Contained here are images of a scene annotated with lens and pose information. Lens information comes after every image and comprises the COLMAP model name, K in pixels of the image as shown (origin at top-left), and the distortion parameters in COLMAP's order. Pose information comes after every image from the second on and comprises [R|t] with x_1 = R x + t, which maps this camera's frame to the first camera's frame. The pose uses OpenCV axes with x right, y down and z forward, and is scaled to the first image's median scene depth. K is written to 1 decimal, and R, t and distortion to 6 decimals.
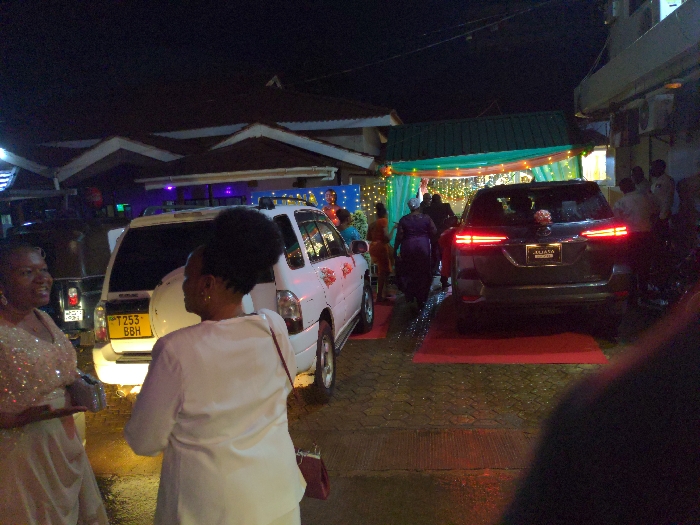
lens RADIAL K [[552.7, 0, 359.8], [0, 552.7, 261.4], [0, 0, 1]] dist [0.009753, 0.000748]
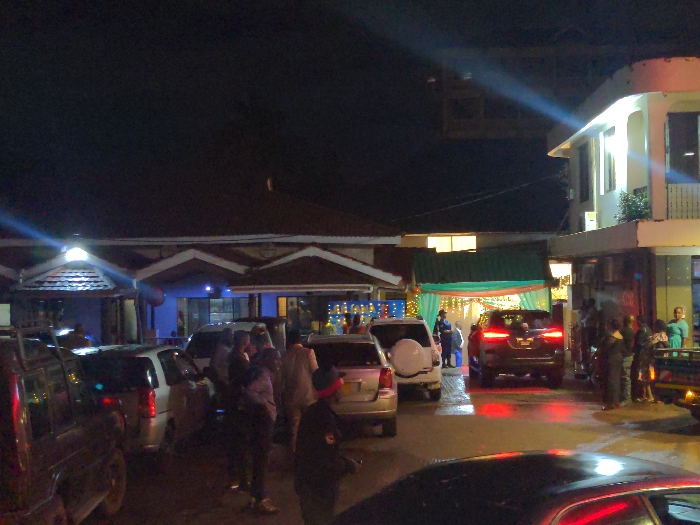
lens RADIAL K [[717.1, 0, 410.0], [0, 717.1, 290.7], [0, 0, 1]] dist [0.003326, 0.000683]
pose [[0.986704, 0.051751, 0.154068, -0.225479], [-0.031757, 0.991069, -0.129515, 0.065170], [-0.159394, 0.122900, 0.979535, -0.691568]]
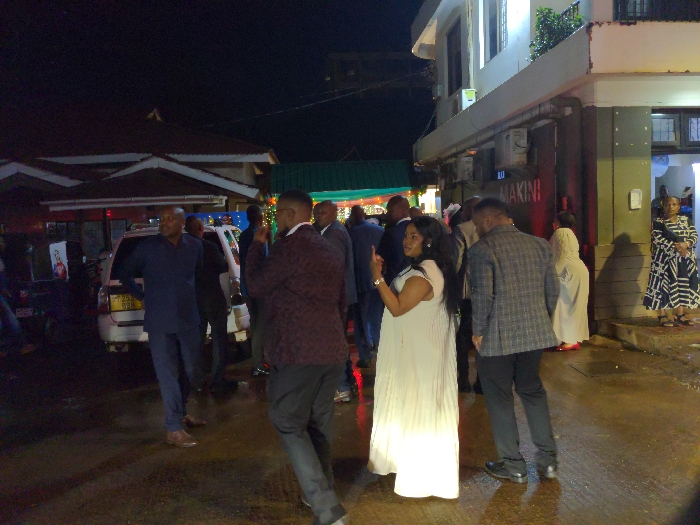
lens RADIAL K [[552.7, 0, 359.8], [0, 552.7, 261.4], [0, 0, 1]] dist [0.009753, 0.000748]
pose [[0.967400, 0.003181, 0.253234, -0.068901], [0.009579, 0.998746, -0.049139, 0.032155], [-0.253073, 0.049963, 0.966156, -0.224776]]
